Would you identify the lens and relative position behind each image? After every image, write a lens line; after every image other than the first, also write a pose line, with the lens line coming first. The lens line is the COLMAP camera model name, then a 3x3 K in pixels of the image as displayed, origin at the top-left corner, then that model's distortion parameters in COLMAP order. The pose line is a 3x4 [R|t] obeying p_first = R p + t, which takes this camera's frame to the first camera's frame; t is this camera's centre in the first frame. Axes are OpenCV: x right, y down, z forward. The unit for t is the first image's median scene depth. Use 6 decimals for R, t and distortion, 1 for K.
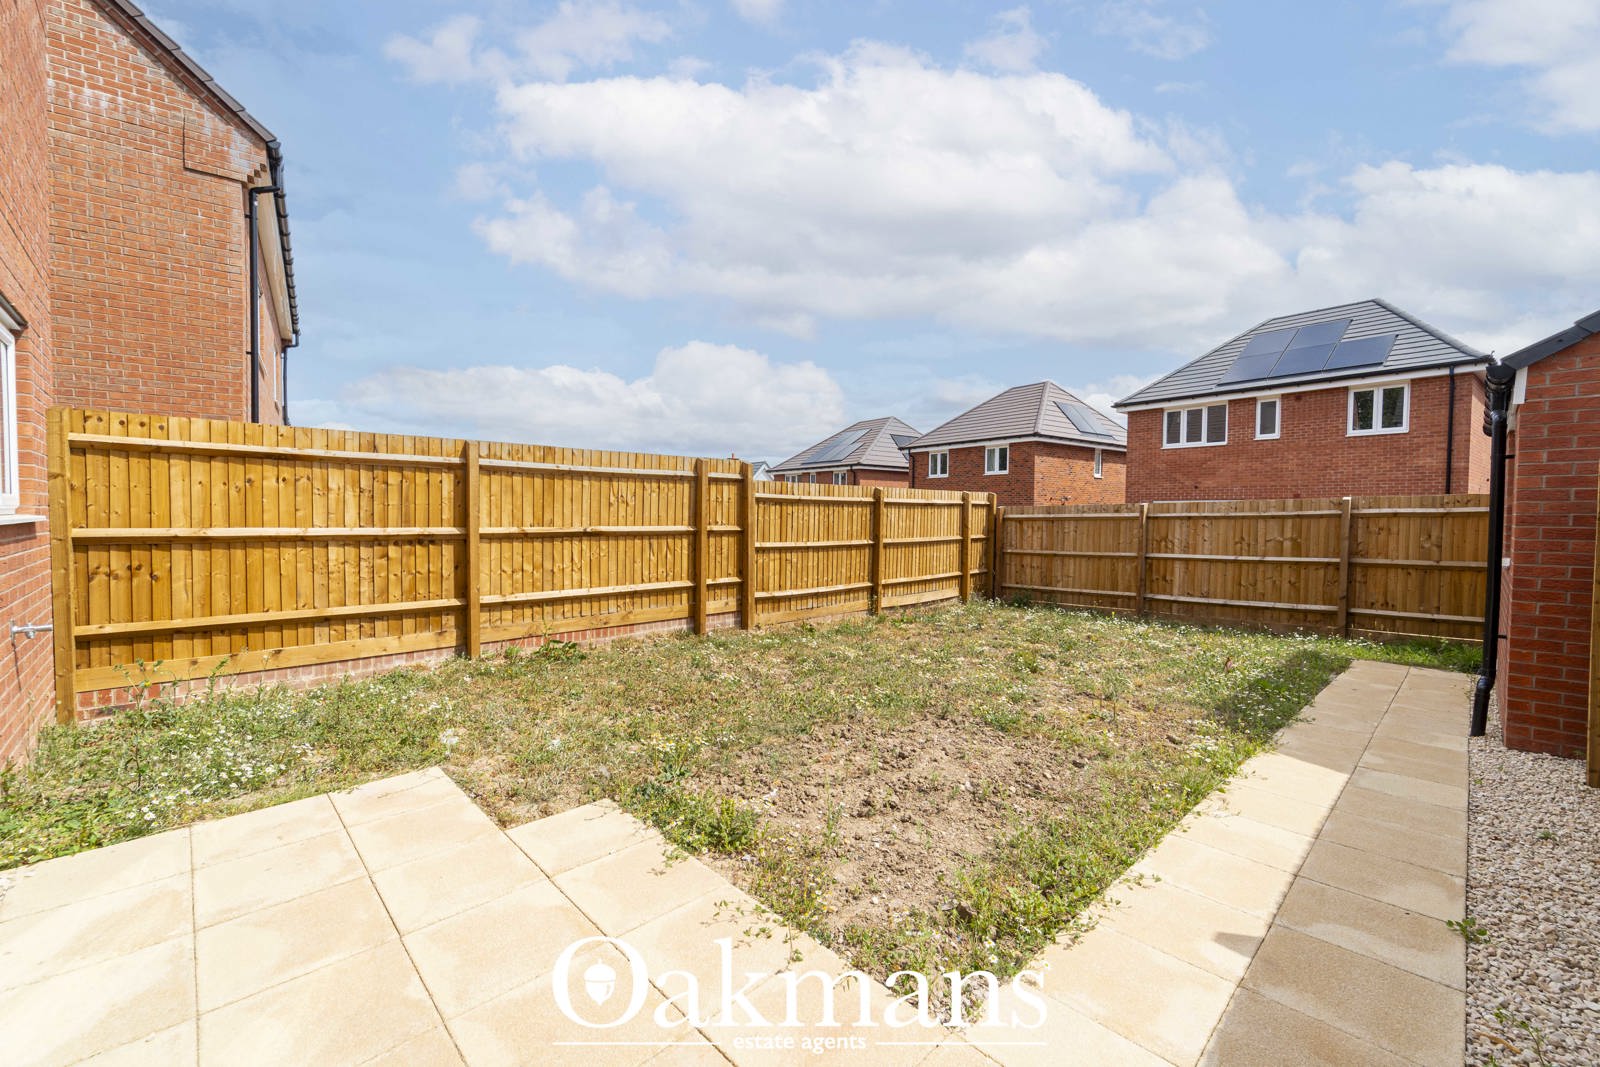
lens RADIAL K [[648.9, 0, 805.0], [0, 648.9, 524.4], [0, 0, 1]] dist [0.003707, -0.002068]
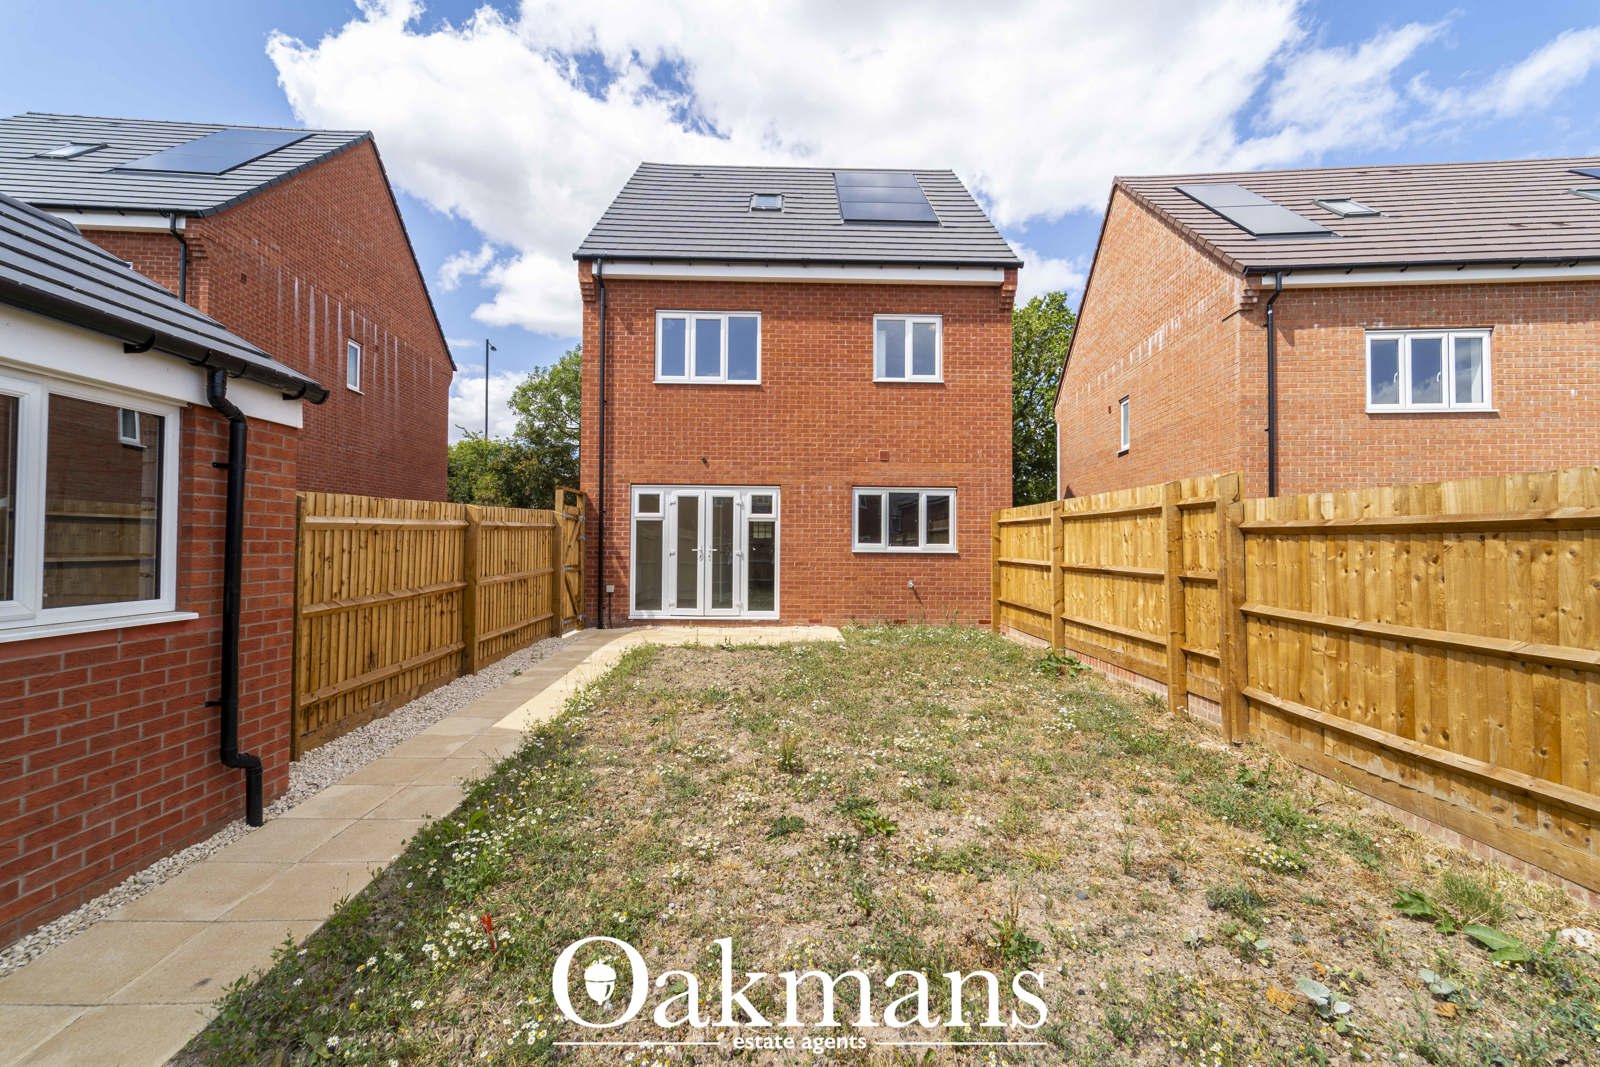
lens RADIAL K [[648.9, 0, 806.2], [0, 648.9, 532.1], [0, 0, 1]] dist [0.003707, -0.002068]
pose [[-0.668653, -0.028451, -0.743030, 0.522575], [-0.027504, 0.999530, -0.013521, -0.014742], [0.743066, 0.011395, -0.669121, 0.889780]]
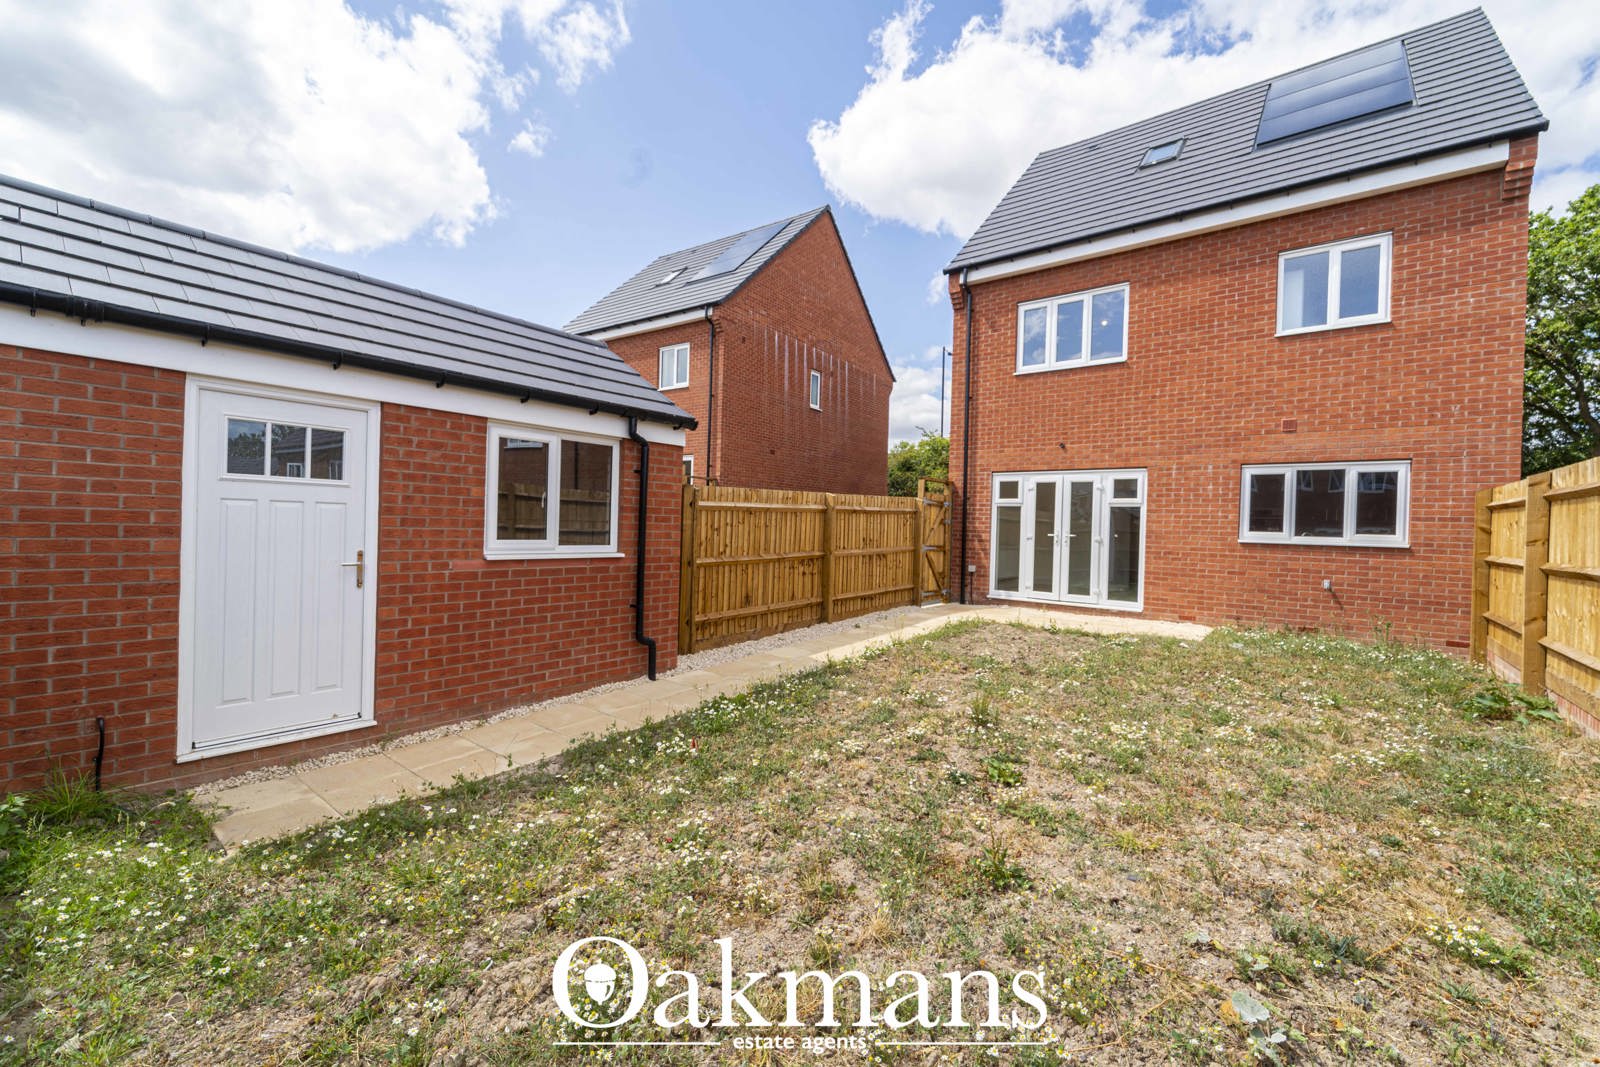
lens RADIAL K [[648.9, 0, 807.1], [0, 648.9, 530.3], [0, 0, 1]] dist [0.003707, -0.002068]
pose [[-0.989342, -0.036236, -0.141033, 0.405820], [-0.039942, 0.998925, 0.023535, -0.012047], [0.140028, 0.028917, -0.989725, 1.046338]]
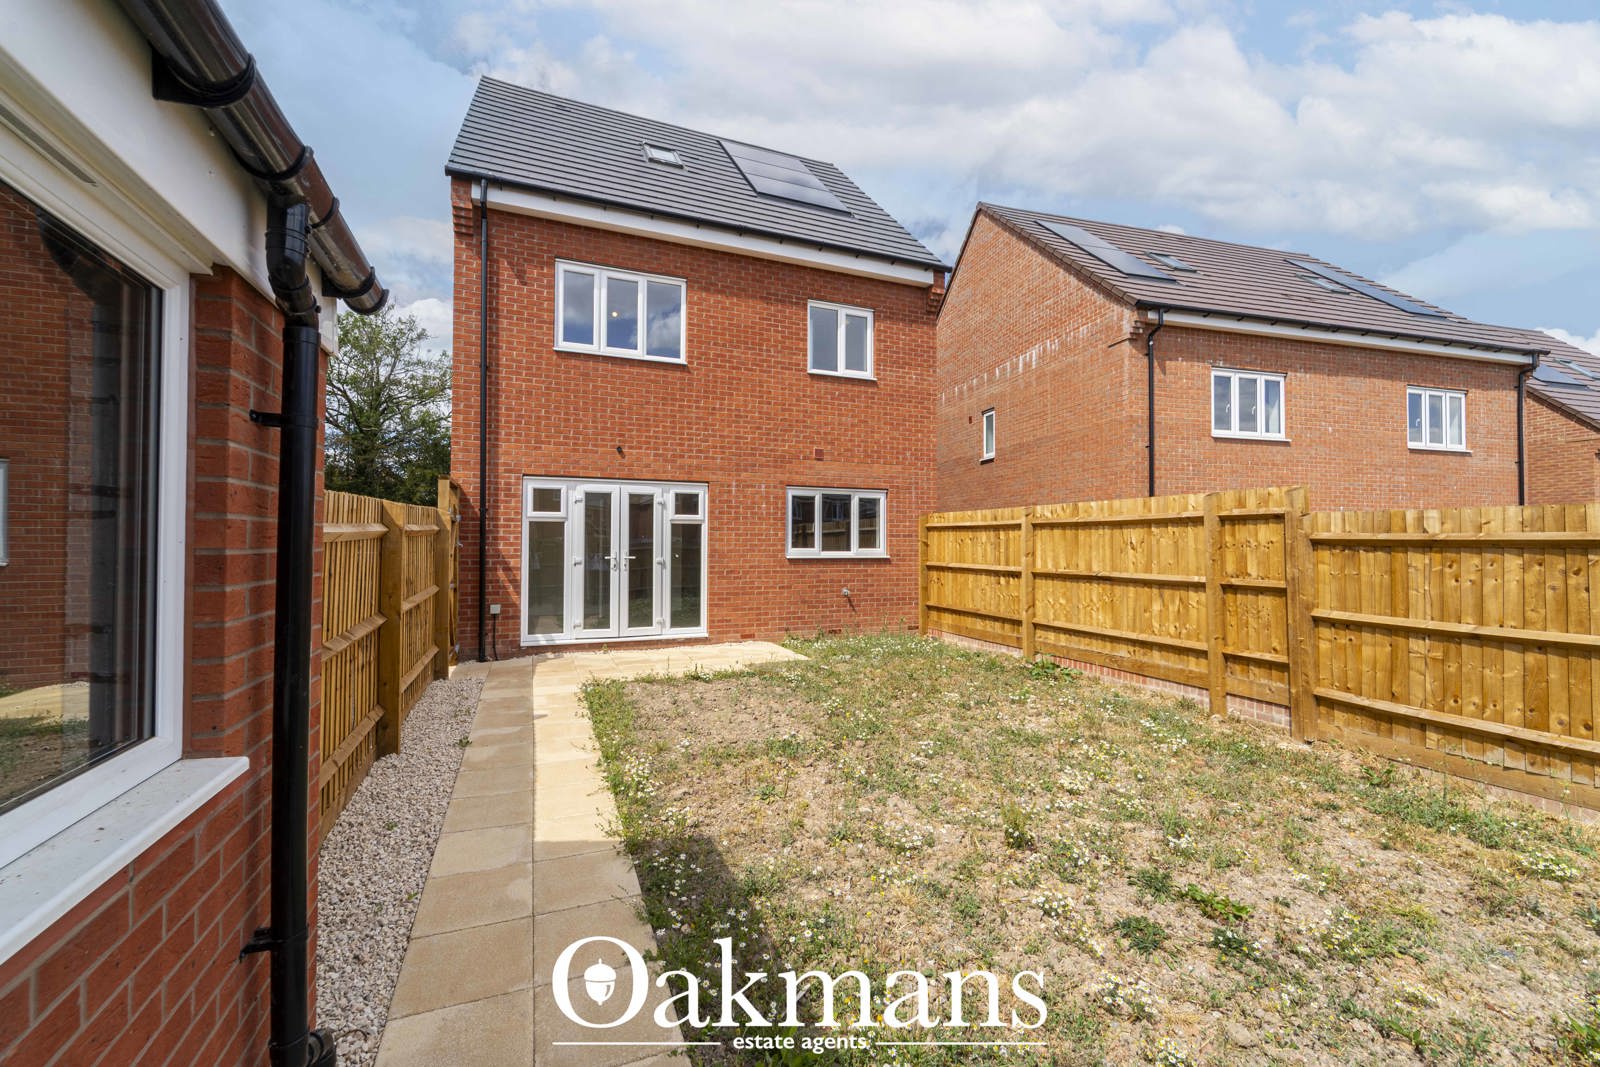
lens RADIAL K [[648.9, 0, 811.0], [0, 648.9, 532.0], [0, 0, 1]] dist [0.003707, -0.002068]
pose [[-0.357986, -0.027623, -0.933318, 0.572100], [-0.024591, 0.999495, -0.020149, -0.018849], [0.933403, 0.015739, -0.358484, 0.614722]]
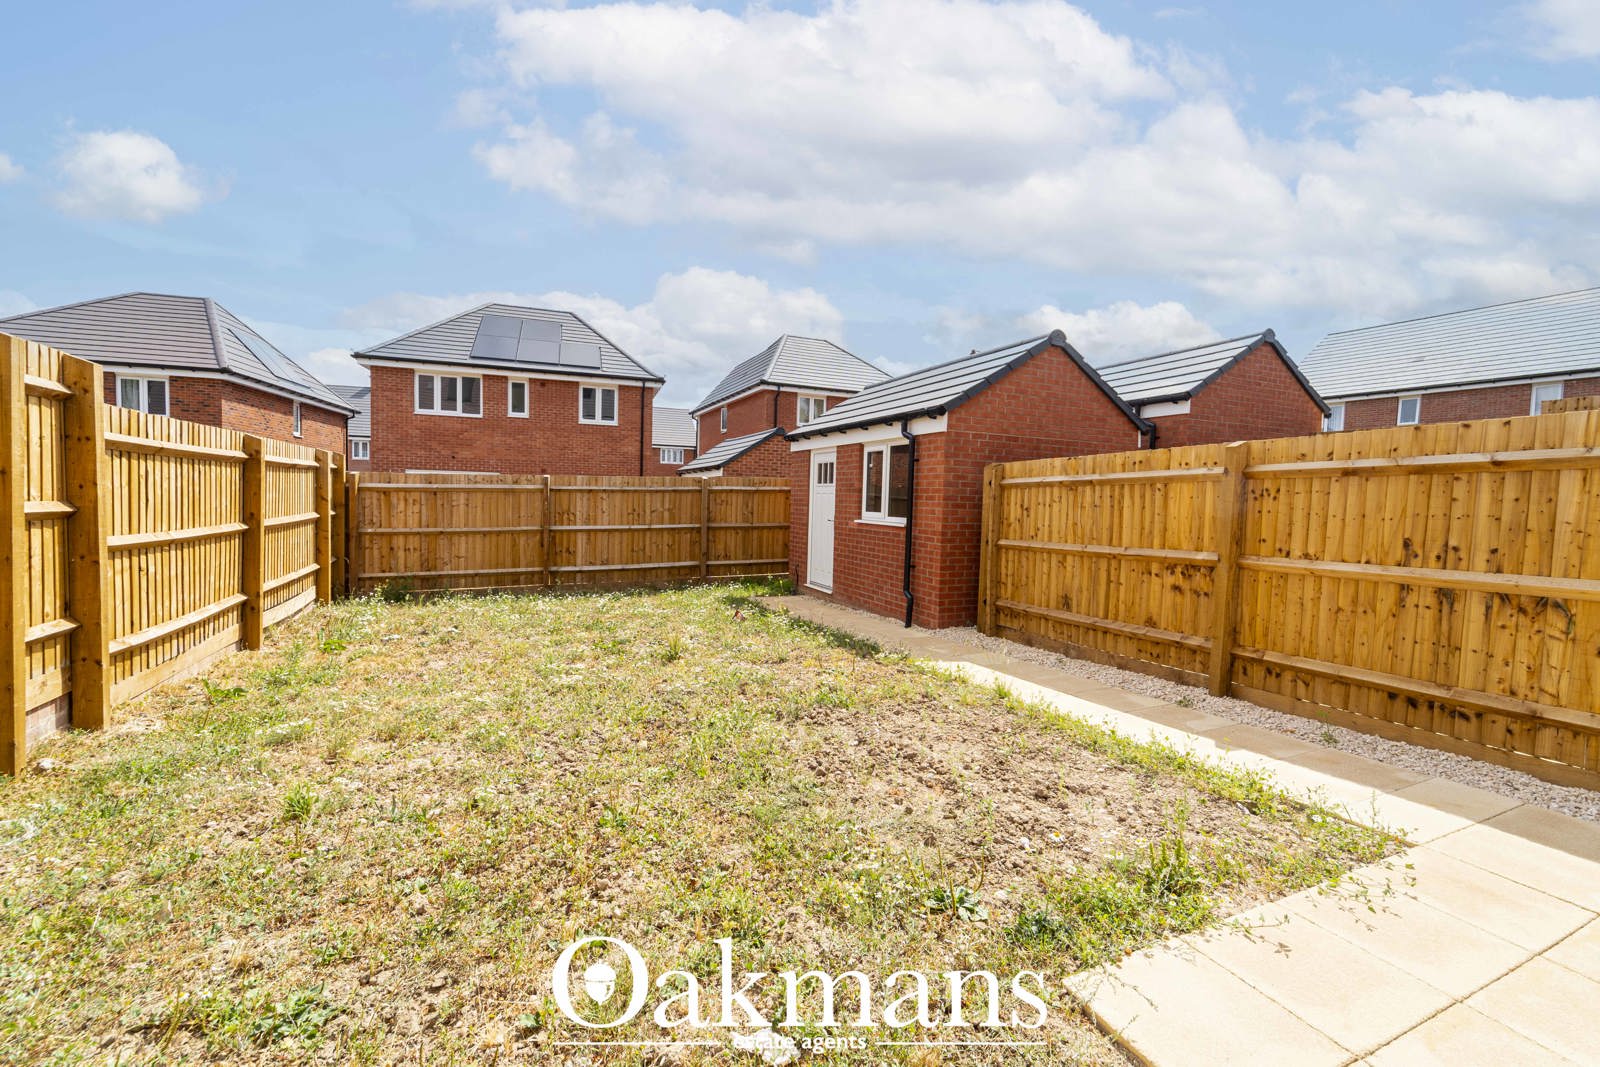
lens RADIAL K [[648.9, 0, 803.7], [0, 648.9, 532.5], [0, 0, 1]] dist [0.003707, -0.002068]
pose [[0.340258, -0.050466, 0.938977, -0.271664], [-0.005917, 0.998424, 0.055805, -0.003555], [-0.940314, -0.024544, 0.339423, 0.305475]]
